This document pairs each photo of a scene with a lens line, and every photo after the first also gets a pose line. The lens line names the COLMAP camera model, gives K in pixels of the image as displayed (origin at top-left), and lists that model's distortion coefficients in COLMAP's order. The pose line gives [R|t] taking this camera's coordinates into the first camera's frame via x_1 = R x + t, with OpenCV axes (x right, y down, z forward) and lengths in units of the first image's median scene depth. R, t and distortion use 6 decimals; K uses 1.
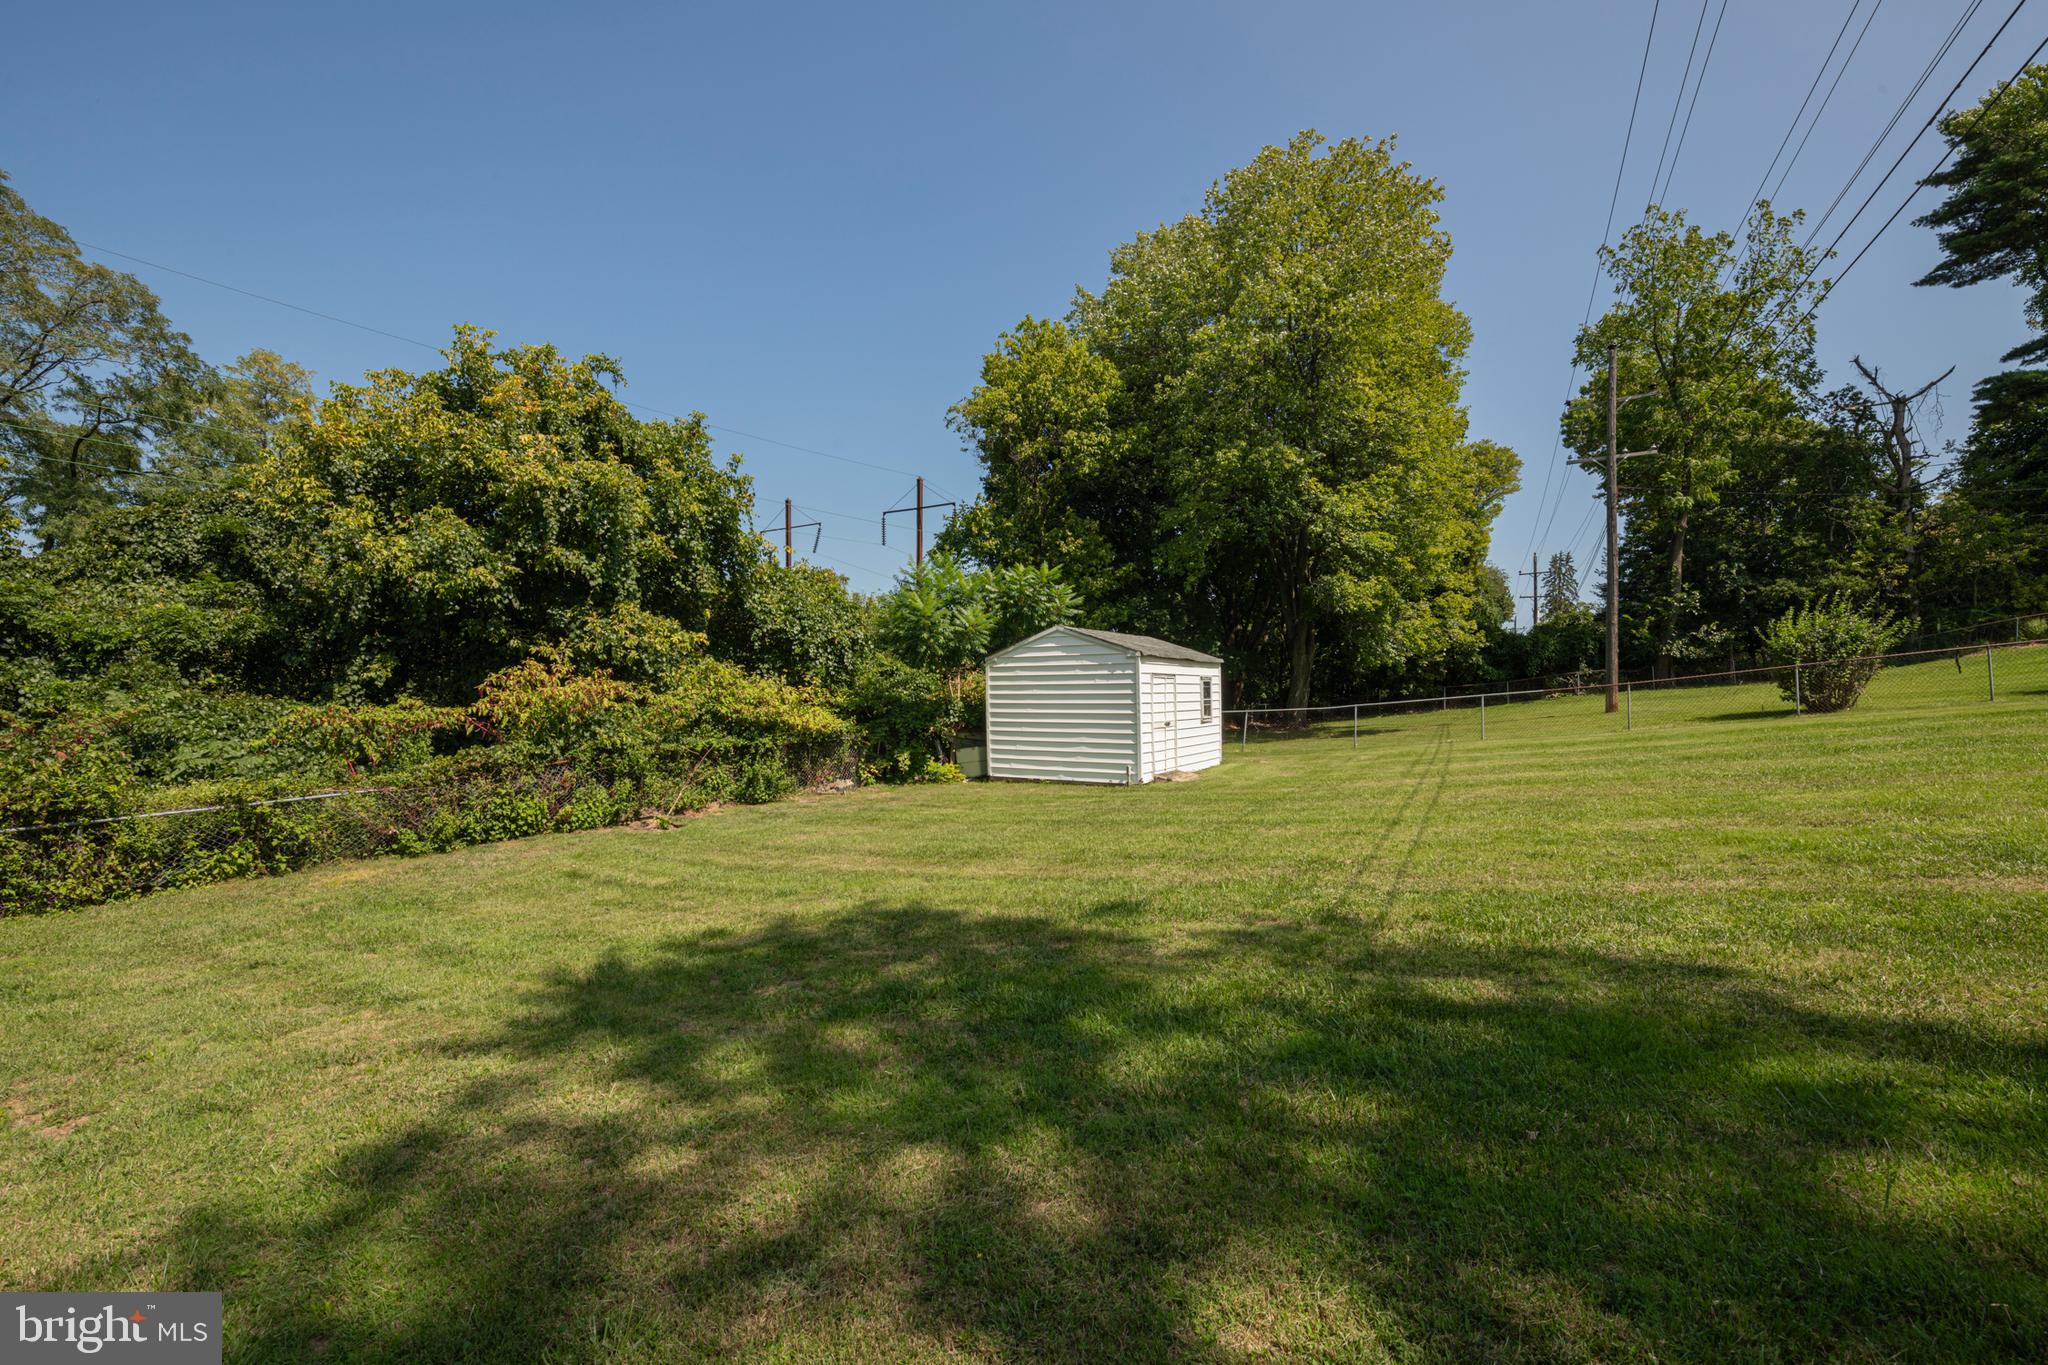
lens RADIAL K [[824.2, 0, 1029.7], [0, 824.2, 680.7], [0, 0, 1]] dist [-0.015468, -0.000236]
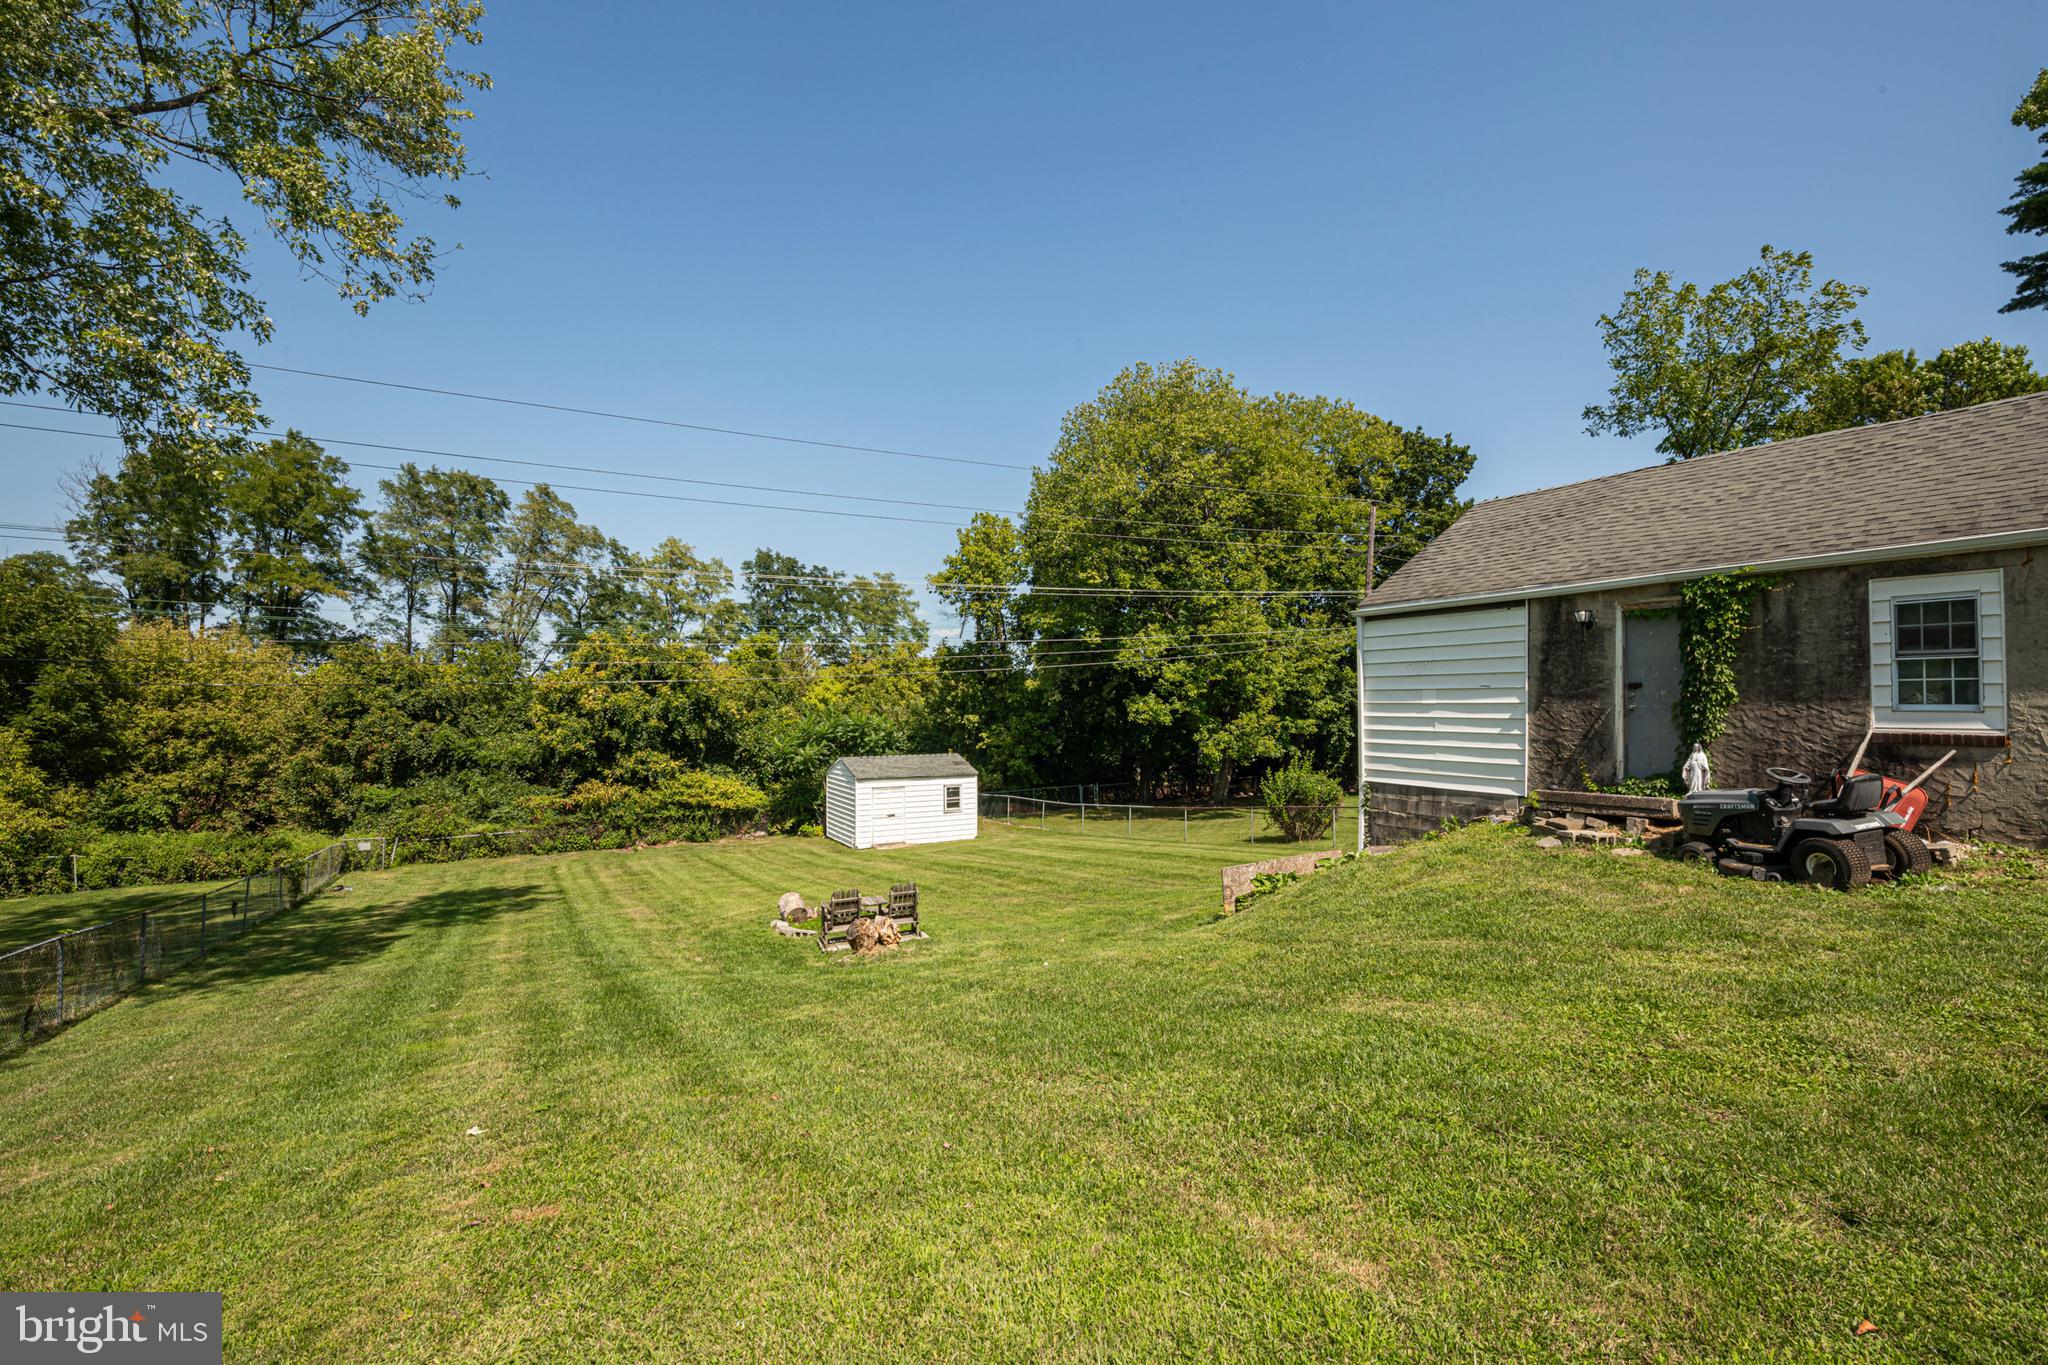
lens RADIAL K [[865.5, 0, 1032.1], [0, 865.5, 667.1], [0, 0, 1]] dist [-0.018188, -0.000177]
pose [[0.876965, -0.009296, -0.480465, 1.263276], [-0.000070, 0.999810, -0.019473, -0.218109], [0.480555, 0.017111, 0.876798, -0.457807]]
